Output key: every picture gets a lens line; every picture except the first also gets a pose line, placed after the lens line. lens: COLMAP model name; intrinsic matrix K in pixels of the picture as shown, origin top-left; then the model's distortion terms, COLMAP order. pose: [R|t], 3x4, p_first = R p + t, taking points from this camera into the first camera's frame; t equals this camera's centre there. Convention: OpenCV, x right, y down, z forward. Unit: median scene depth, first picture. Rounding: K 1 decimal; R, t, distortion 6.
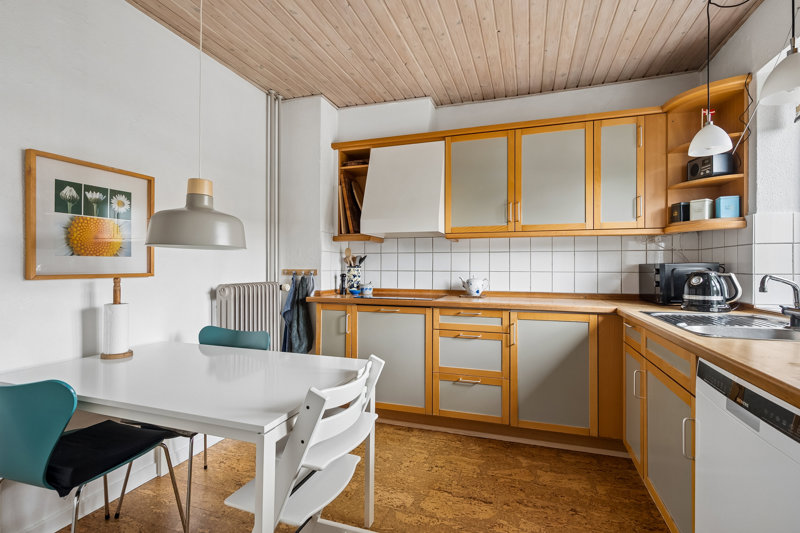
lens RADIAL K [[384.4, 0, 395.4], [0, 384.4, 260.2], [0, 0, 1]] dist [-0.003619, 0.000406]
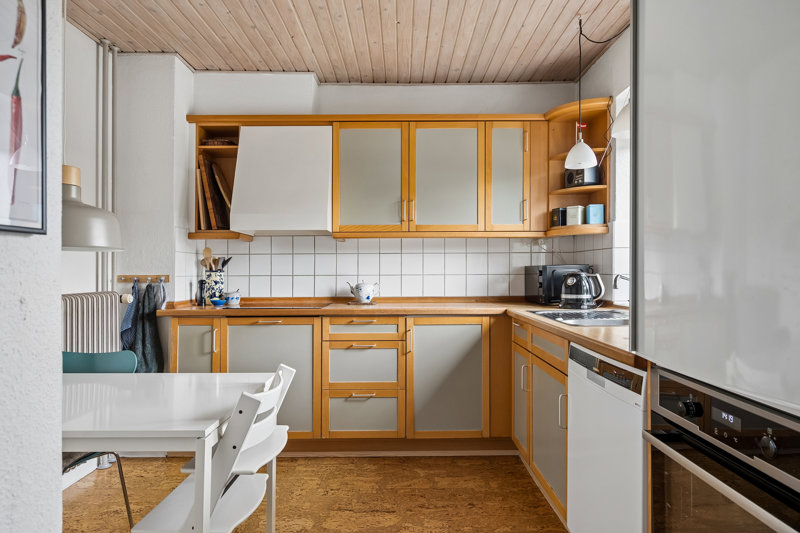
lens RADIAL K [[499.3, 0, 402.6], [0, 499.3, 268.2], [0, 0, 1]] dist [-0.007579, 0.000579]
pose [[0.945629, -0.005861, 0.325194, -0.108487], [0.001810, 0.999917, 0.012758, -0.002103], [-0.325242, -0.011475, 0.945561, -0.154547]]
